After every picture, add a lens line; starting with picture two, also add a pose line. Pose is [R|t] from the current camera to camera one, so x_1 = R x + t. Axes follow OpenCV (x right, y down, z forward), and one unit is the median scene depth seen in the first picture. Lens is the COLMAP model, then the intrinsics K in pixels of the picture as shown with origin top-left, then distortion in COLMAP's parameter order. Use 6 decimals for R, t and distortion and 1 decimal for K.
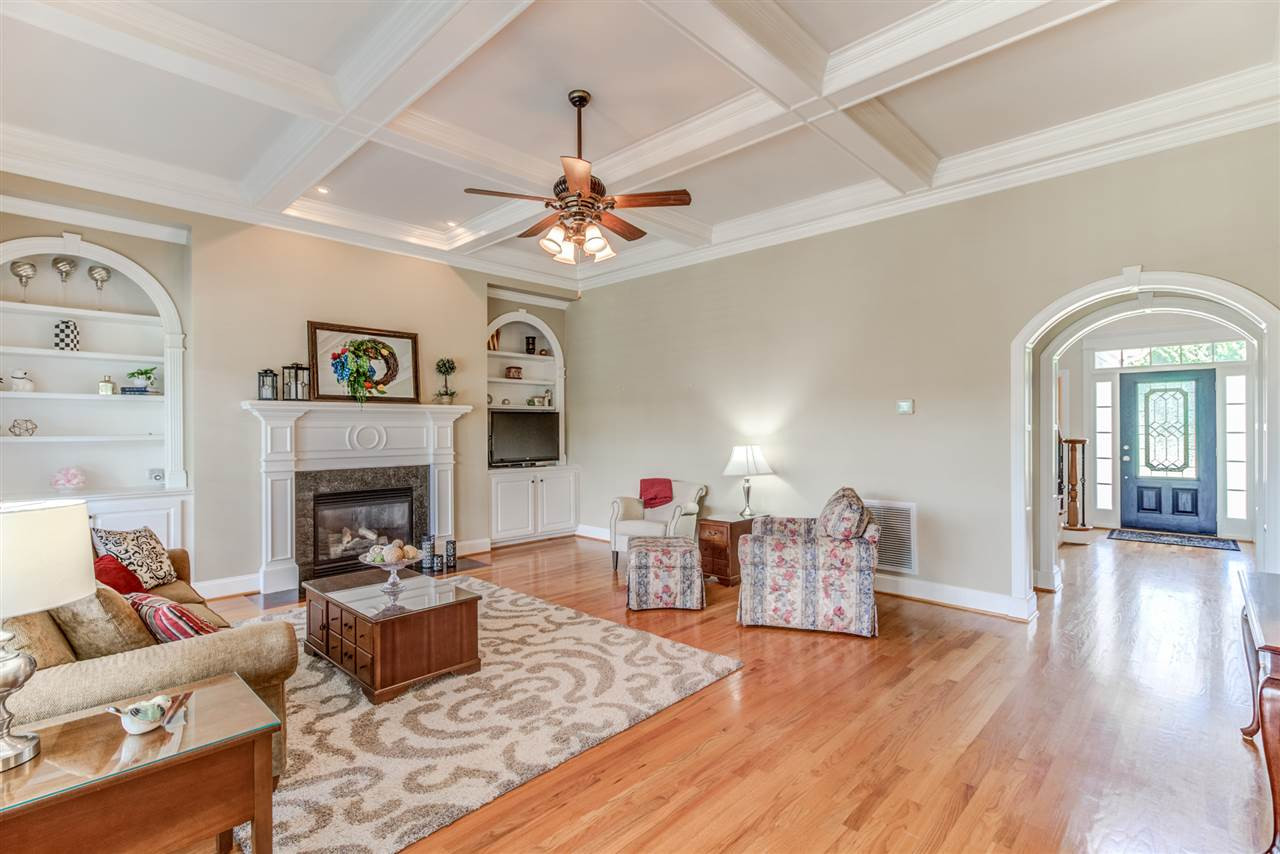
lens RADIAL K [[599.0, 0, 638.3], [0, 599.0, 431.8], [0, 0, 1]] dist [-0.070141, 0.080129]
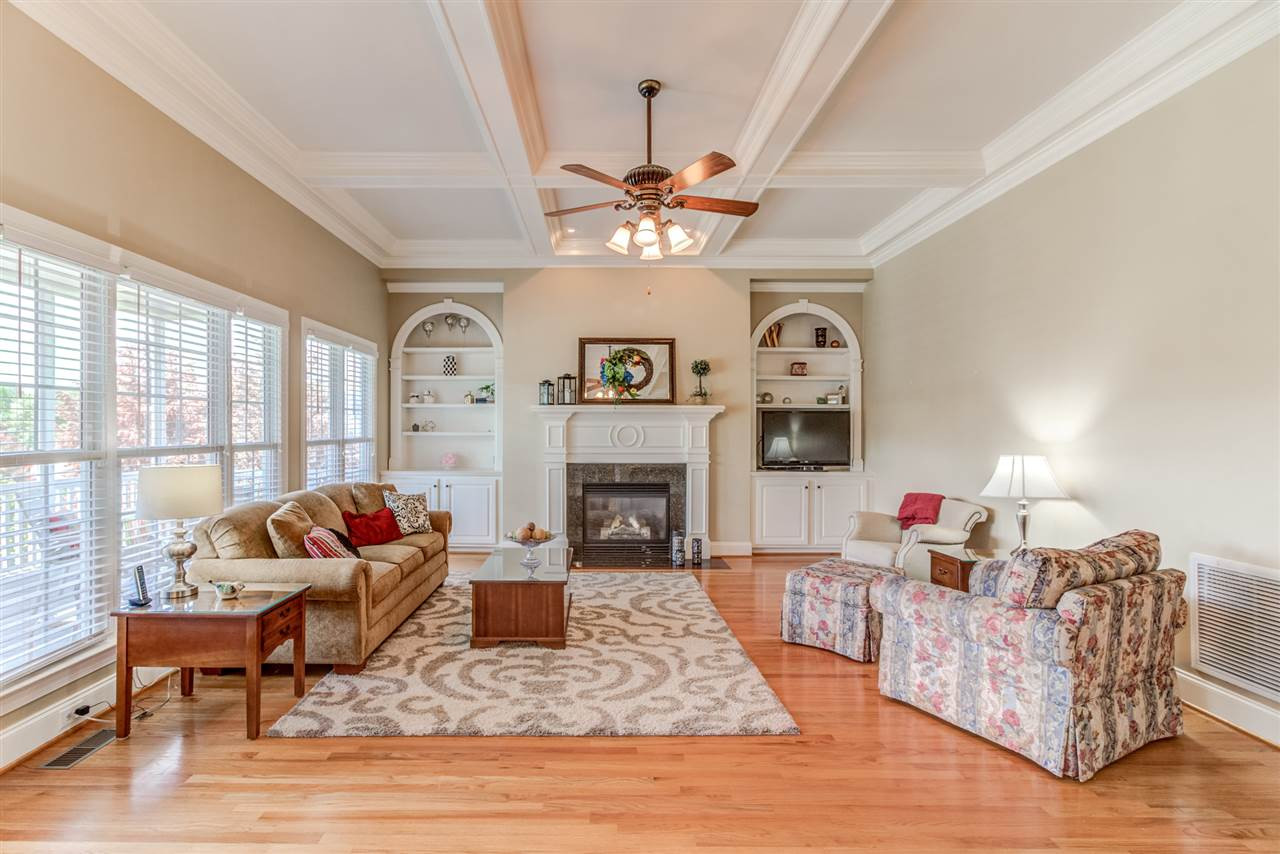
lens RADIAL K [[615.6, 0, 597.9], [0, 615.6, 431.8], [0, 0, 1]] dist [-0.000623, 0.001045]
pose [[0.690498, 0.010405, -0.723260, 0.368142], [-0.011018, 0.999932, 0.003866, -0.002117], [0.723251, 0.005299, 0.690565, 0.158230]]
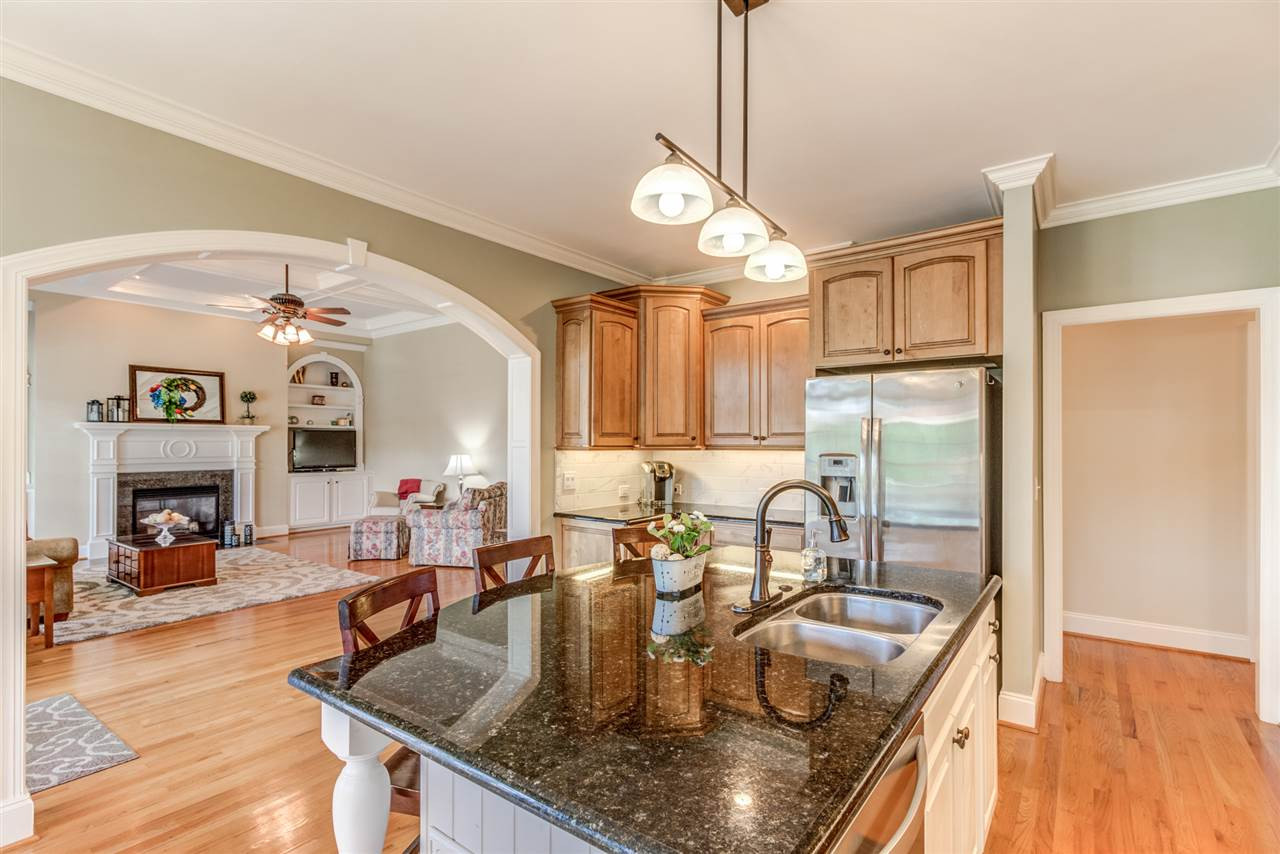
lens RADIAL K [[599.9, 0, 639.0], [0, 599.9, 442.2], [0, 0, 1]] dist [-0.001470, -0.000539]
pose [[0.992261, 0.005415, 0.124055, 0.447917], [-0.004590, 0.999965, -0.006939, -0.000847], [-0.124088, 0.006316, 0.992251, -0.536003]]
